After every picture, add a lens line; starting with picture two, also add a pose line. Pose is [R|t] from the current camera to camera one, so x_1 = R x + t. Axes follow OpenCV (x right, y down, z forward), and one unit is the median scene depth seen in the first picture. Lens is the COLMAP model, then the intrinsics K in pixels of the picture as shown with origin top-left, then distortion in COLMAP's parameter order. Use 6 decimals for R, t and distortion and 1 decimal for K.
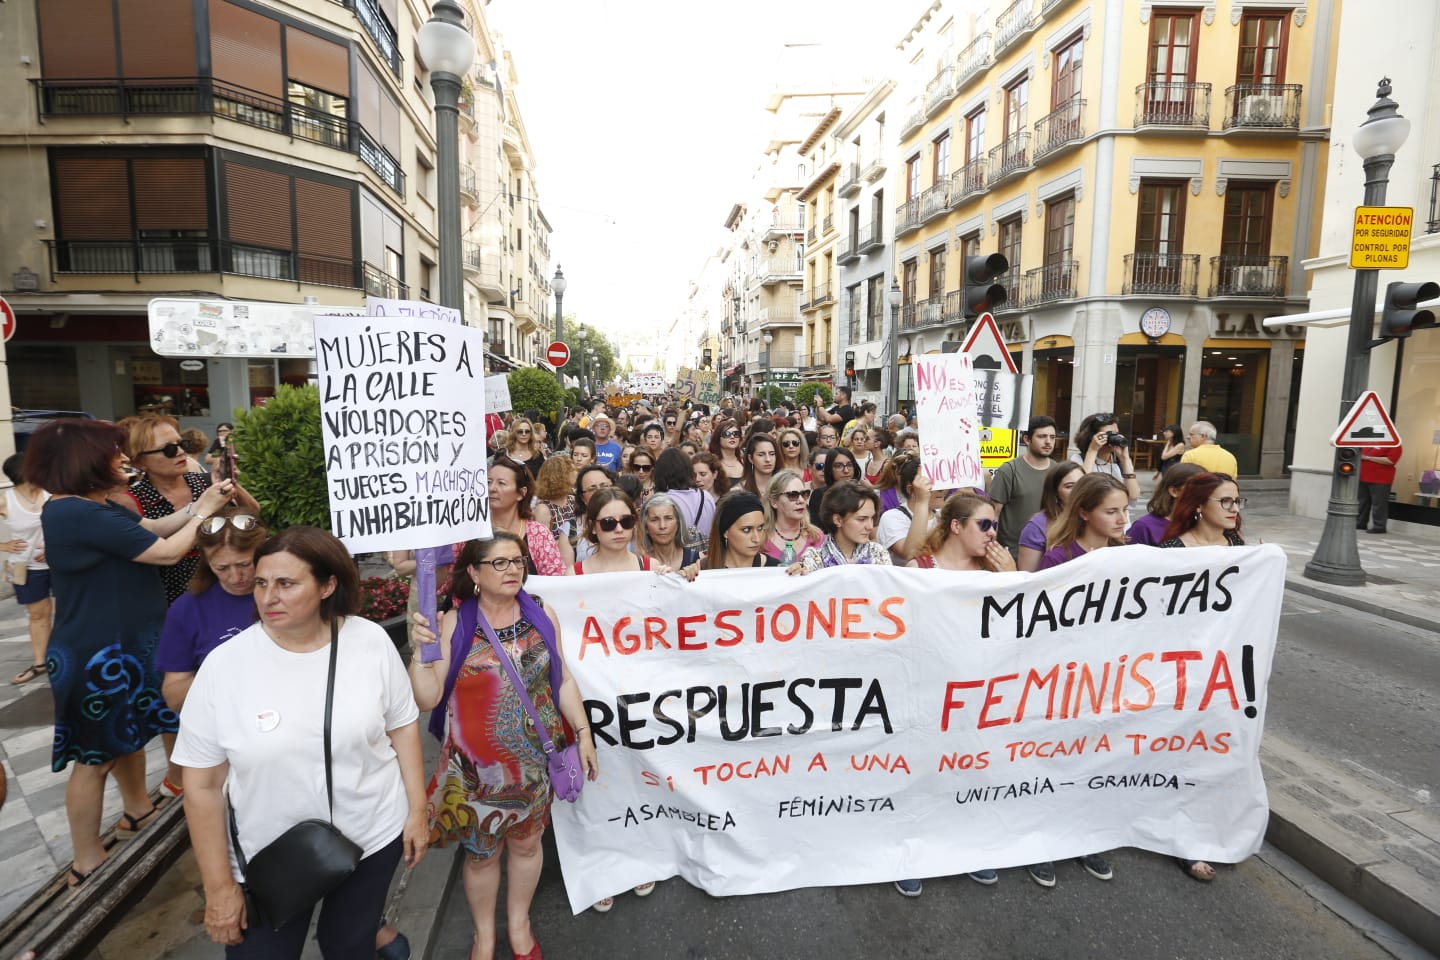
lens RADIAL K [[634.9, 0, 717.6], [0, 634.9, 480.4], [0, 0, 1]] dist [-0.063813, 0.015746]
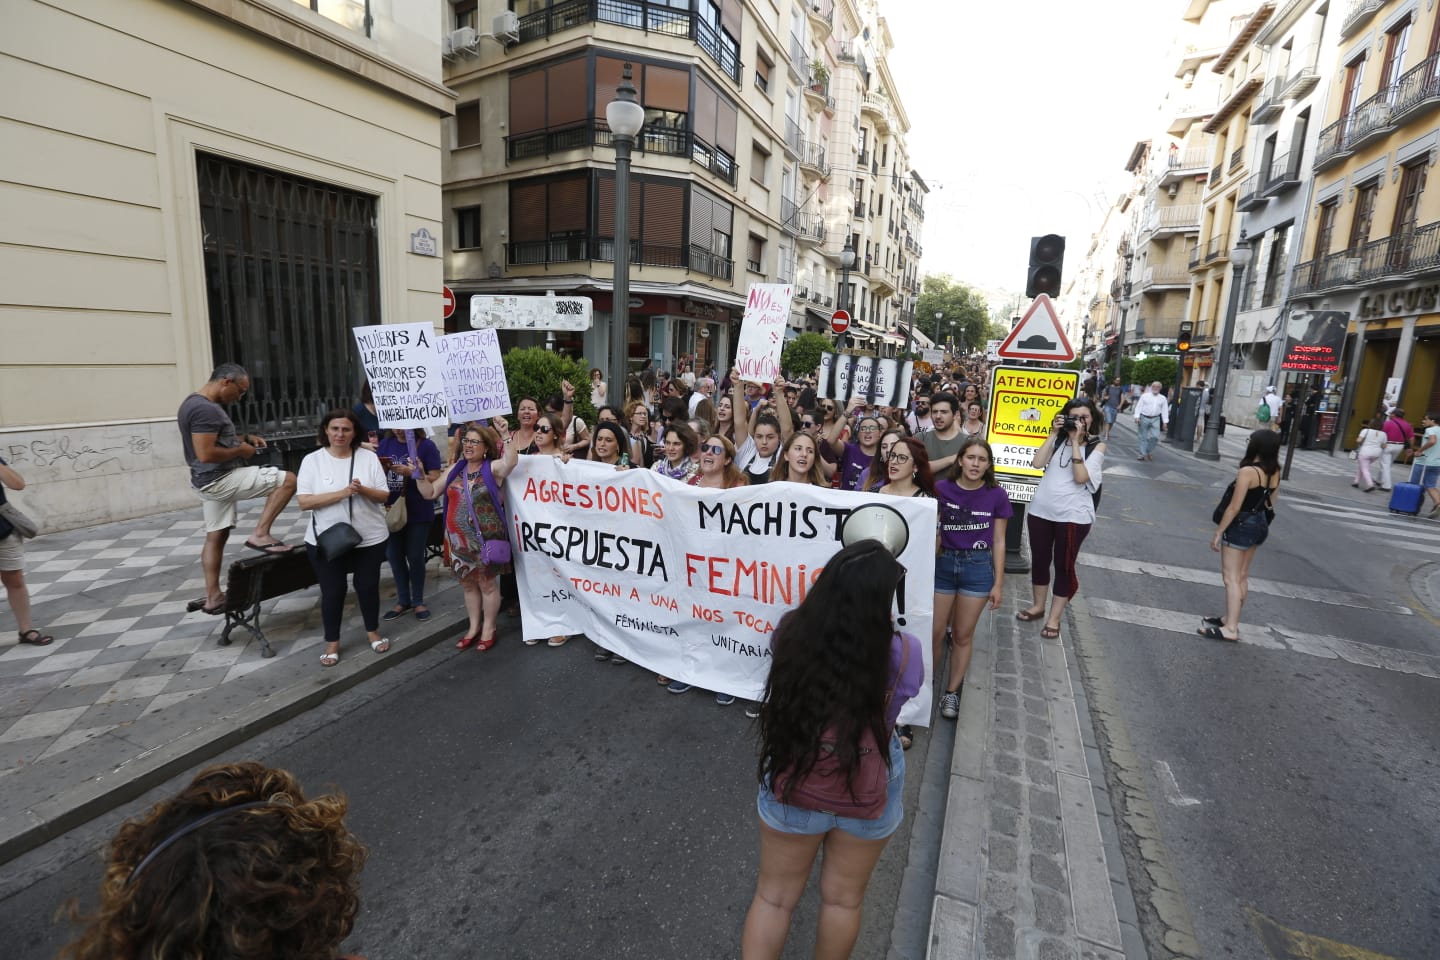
lens RADIAL K [[634.9, 0, 717.6], [0, 634.9, 480.4], [0, 0, 1]] dist [-0.063813, 0.015746]
pose [[0.834498, 0.134284, -0.534397, 0.106335], [-0.103108, 0.990774, 0.087953, -0.000161], [0.541277, -0.018296, 0.840645, -0.022994]]
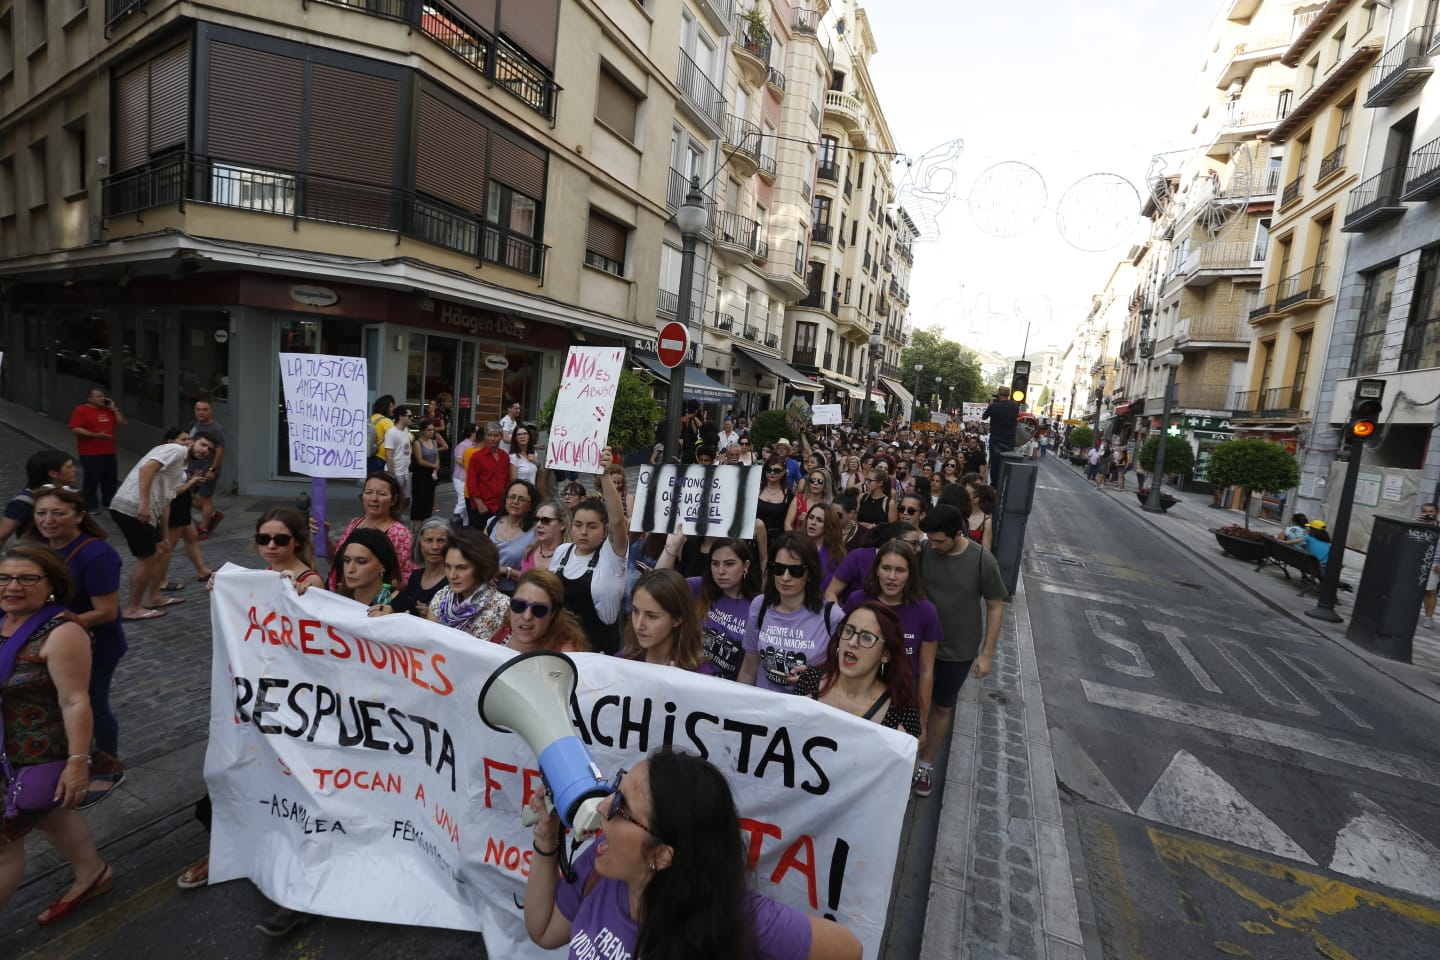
lens RADIAL K [[634.9, 0, 717.6], [0, 634.9, 480.4], [0, 0, 1]] dist [-0.063813, 0.015746]
pose [[0.834264, 0.140225, -0.533236, 0.048443], [-0.157204, 0.987471, 0.013725, -0.053695], [0.528479, 0.072377, 0.845855, 0.313685]]
